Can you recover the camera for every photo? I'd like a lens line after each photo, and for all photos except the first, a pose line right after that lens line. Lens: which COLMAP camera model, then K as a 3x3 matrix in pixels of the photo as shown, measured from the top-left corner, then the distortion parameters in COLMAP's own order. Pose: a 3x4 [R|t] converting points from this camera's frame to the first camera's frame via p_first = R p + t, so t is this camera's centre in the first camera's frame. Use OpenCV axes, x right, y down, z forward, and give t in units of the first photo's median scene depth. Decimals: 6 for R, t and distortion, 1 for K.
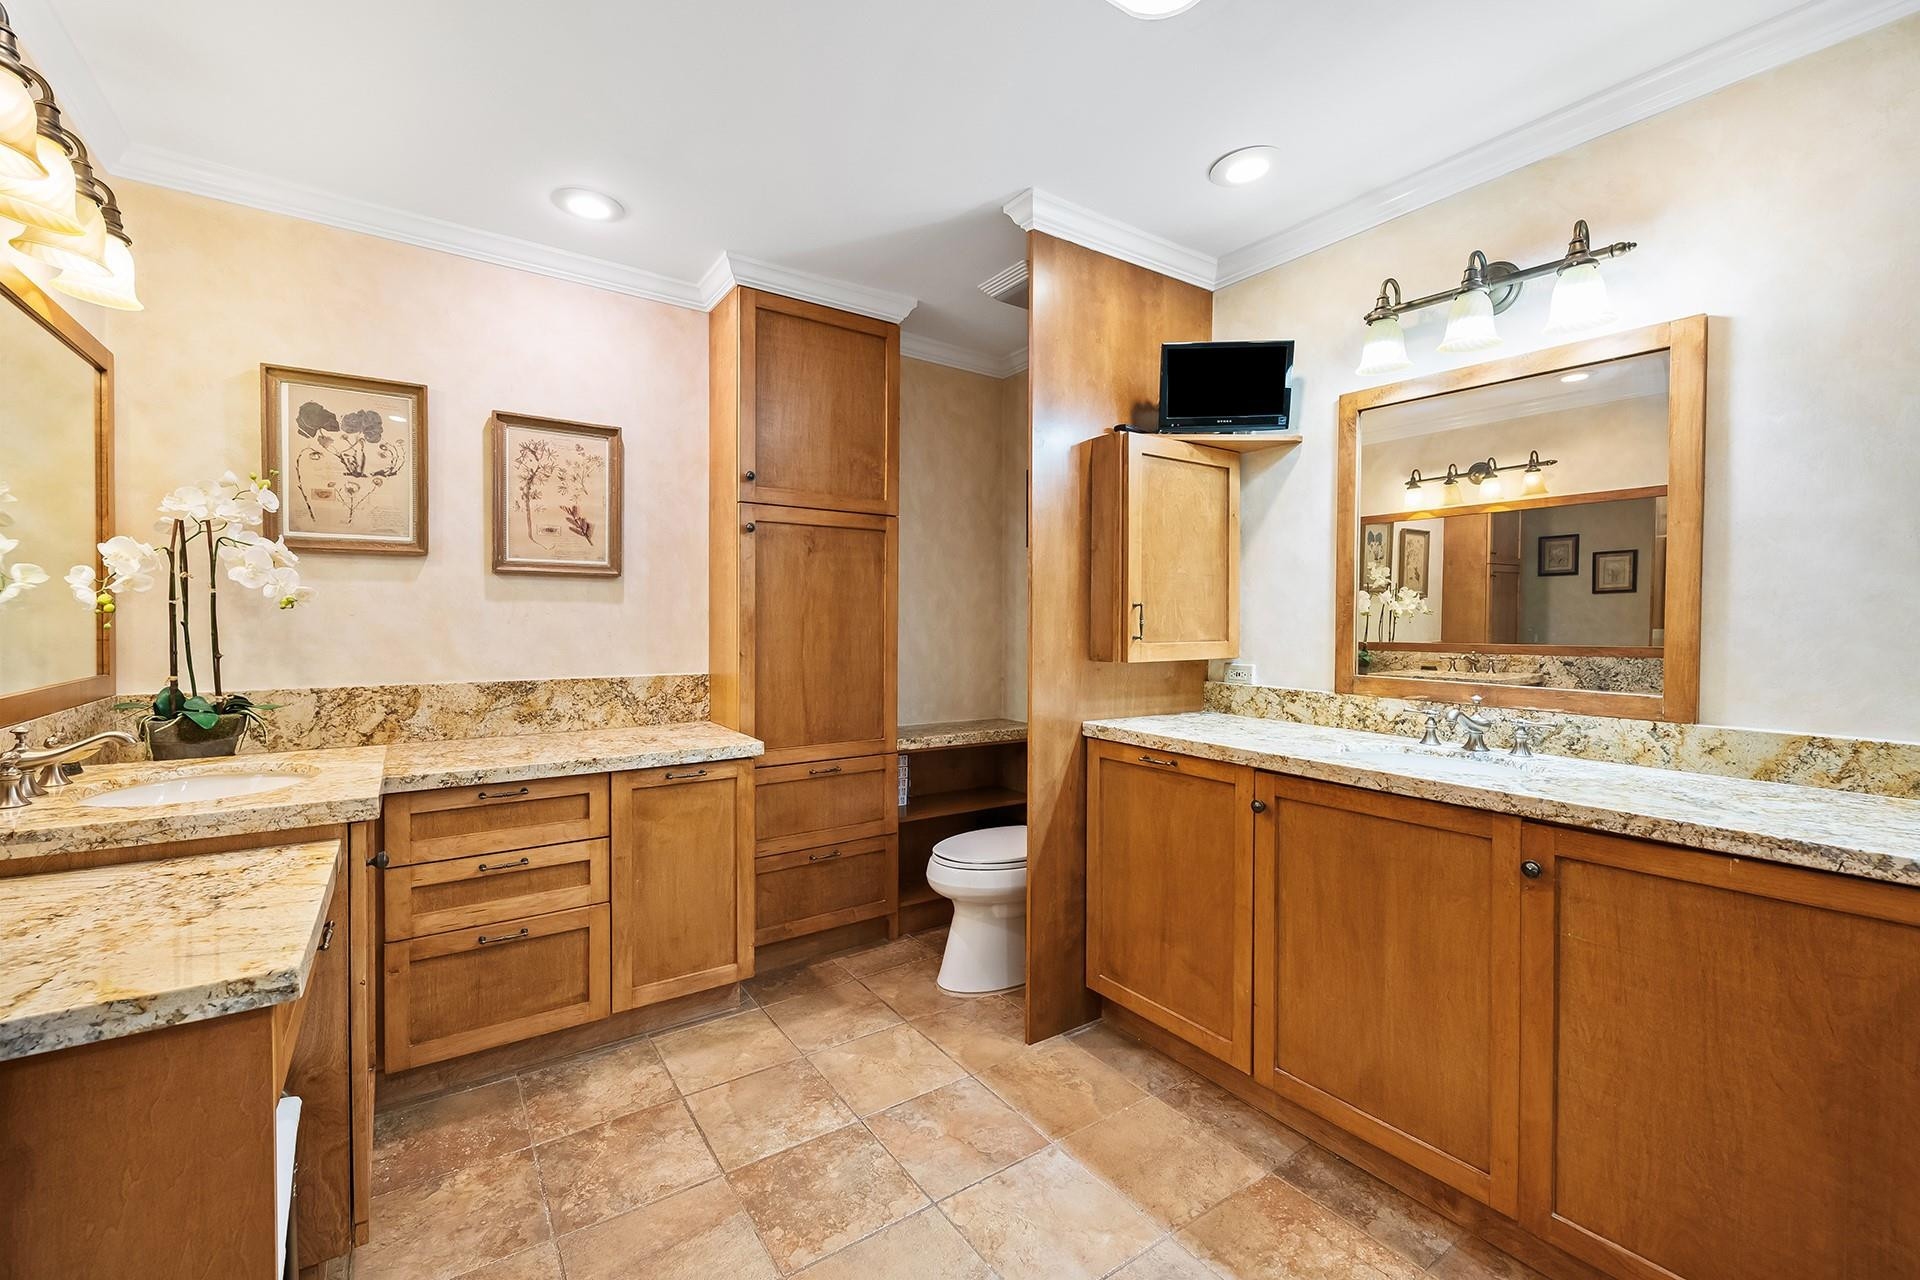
lens RADIAL K [[792.5, 0, 962.4], [0, 792.5, 634.3], [0, 0, 1]] dist [-0.000102, -0.000019]
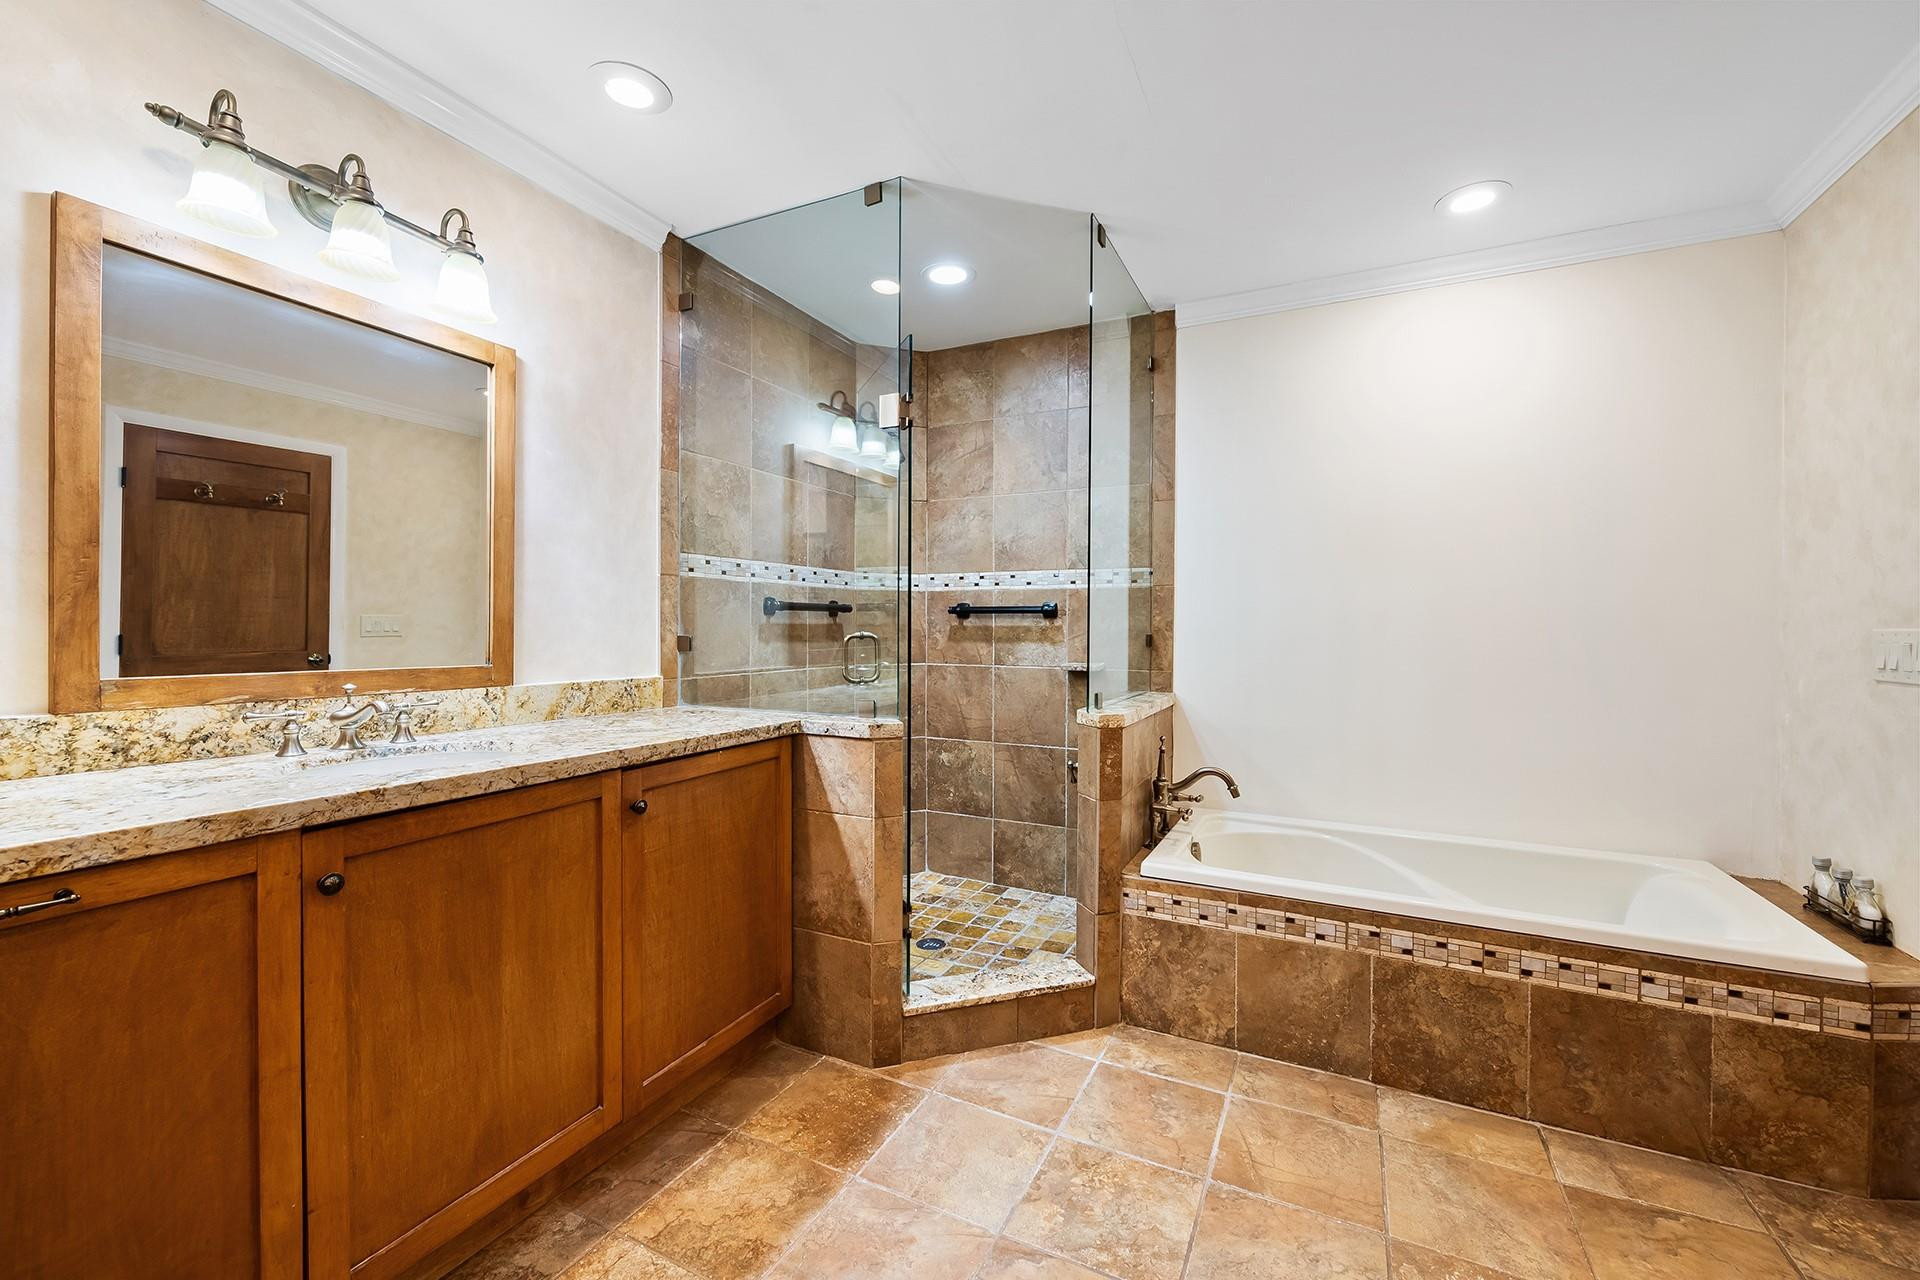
lens RADIAL K [[792.5, 0, 961.8], [0, 792.5, 630.0], [0, 0, 1]] dist [-0.000102, -0.000019]
pose [[-0.491579, -0.012963, 0.870737, -0.461097], [0.005984, 0.999815, 0.018263, 0.010319], [-0.870813, 0.014188, -0.491410, 0.973754]]
